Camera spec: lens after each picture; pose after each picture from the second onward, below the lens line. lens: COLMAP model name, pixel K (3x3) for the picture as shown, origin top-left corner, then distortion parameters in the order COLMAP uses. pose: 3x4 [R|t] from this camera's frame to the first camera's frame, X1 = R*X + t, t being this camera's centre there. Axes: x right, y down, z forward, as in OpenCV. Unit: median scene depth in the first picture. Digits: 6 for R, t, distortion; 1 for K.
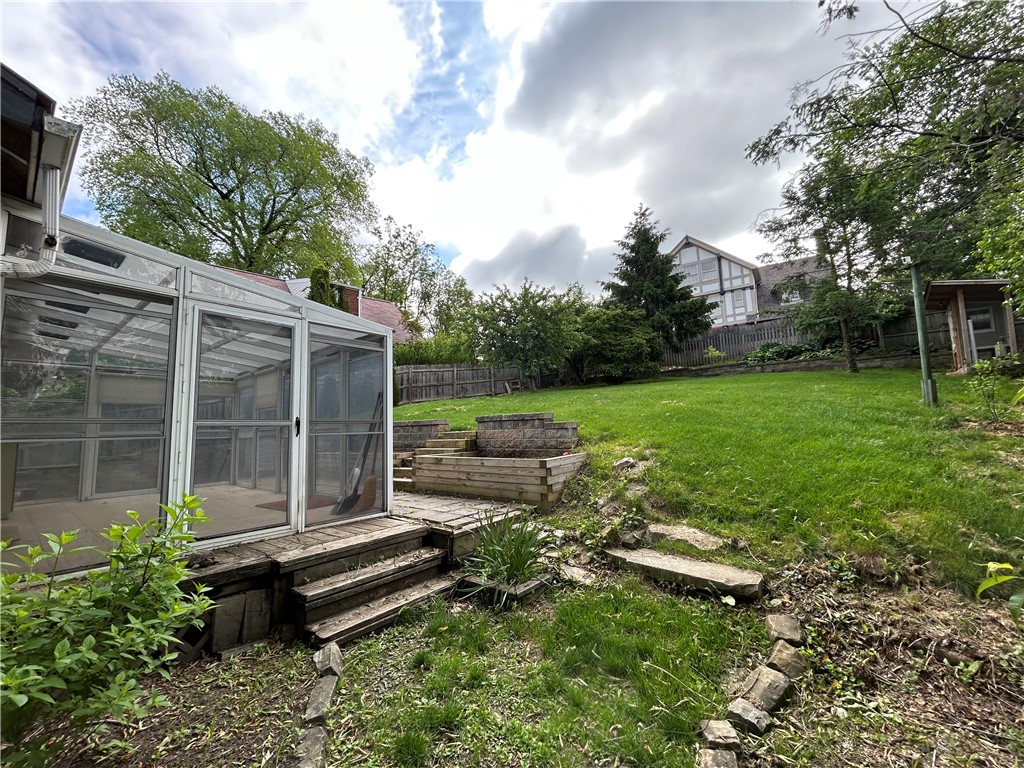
lens RADIAL K [[414.2, 0, 512.0], [0, 414.2, 384.0], [0, 0, 1]] dist [-0.000554, -0.000135]
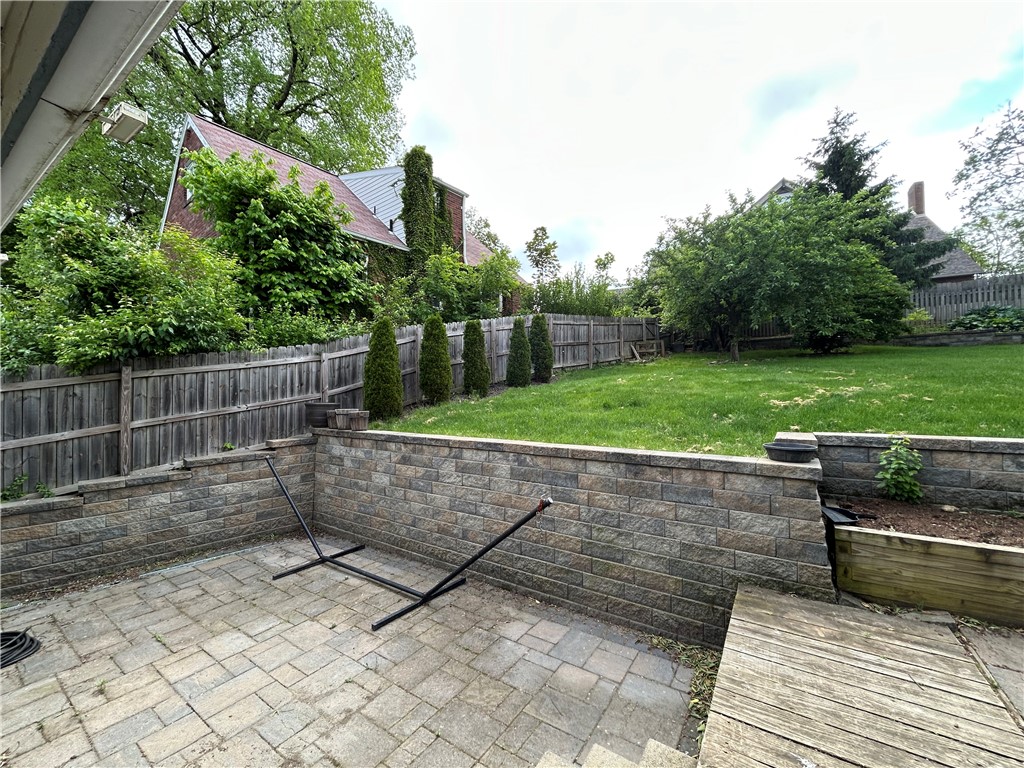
lens RADIAL K [[414.2, 0, 512.0], [0, 414.2, 384.0], [0, 0, 1]] dist [-0.000554, -0.000135]
pose [[0.994050, 0.027504, 0.105394, -0.364694], [-0.036714, 0.995578, 0.086463, 0.012550], [-0.102550, -0.089817, 0.990665, 0.319323]]
